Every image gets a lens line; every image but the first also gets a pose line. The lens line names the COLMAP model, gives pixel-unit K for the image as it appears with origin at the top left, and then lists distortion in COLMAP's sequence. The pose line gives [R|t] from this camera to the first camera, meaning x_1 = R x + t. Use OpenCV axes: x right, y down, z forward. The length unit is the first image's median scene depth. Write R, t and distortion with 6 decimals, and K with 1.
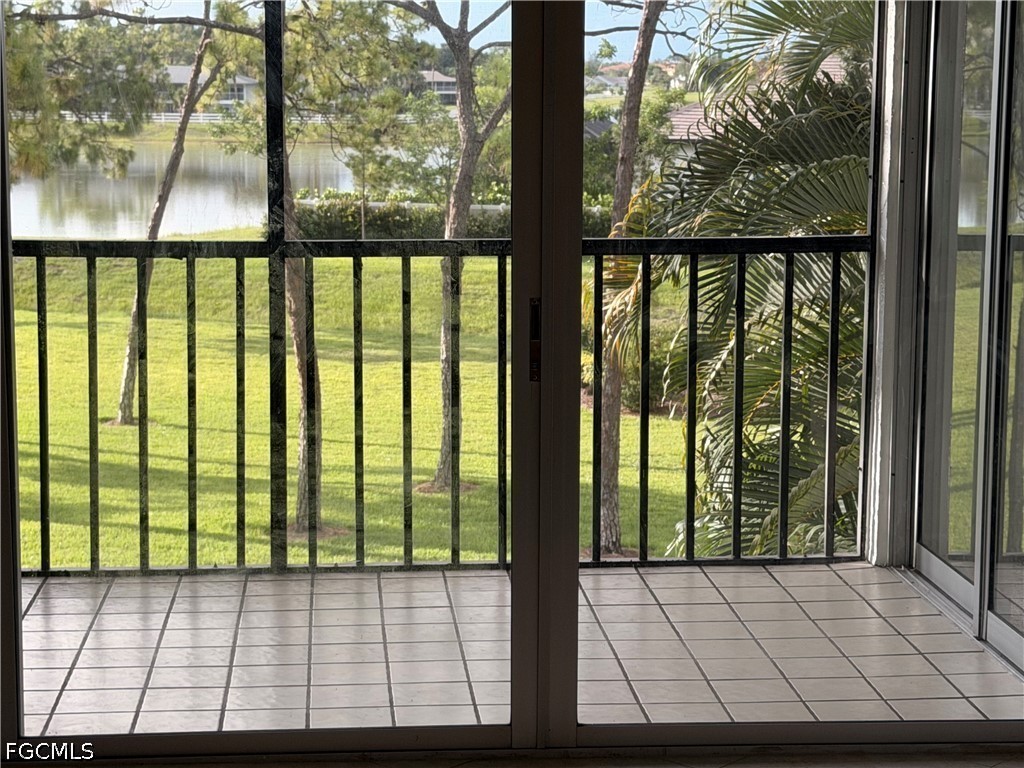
lens RADIAL K [[2237.9, 0, 512.0], [0, 2237.9, 384.0], [0, 0, 1]] dist [-0.058543, -0.166970]
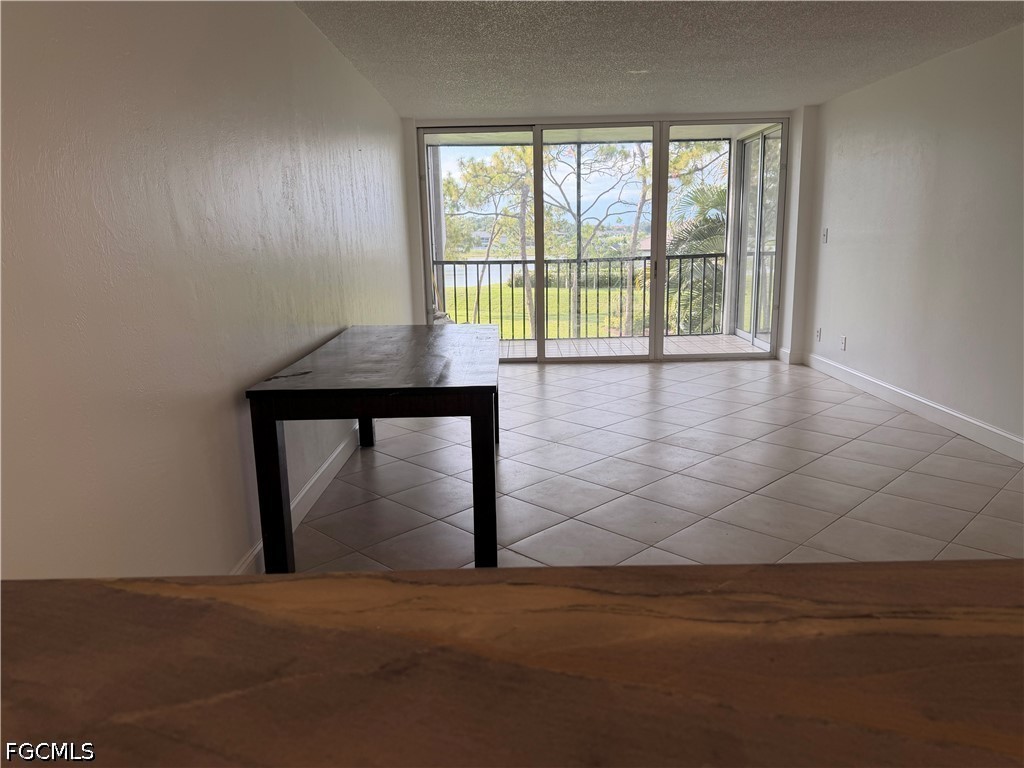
lens RADIAL K [[726.0, 0, 512.0], [0, 726.0, 384.0], [0, 0, 1]] dist [0.008308, -0.002194]
pose [[0.994631, -0.010223, -0.102976, -0.089110], [0.017364, 0.997487, 0.068688, 0.072913], [0.102015, -0.070108, 0.992309, -0.363953]]
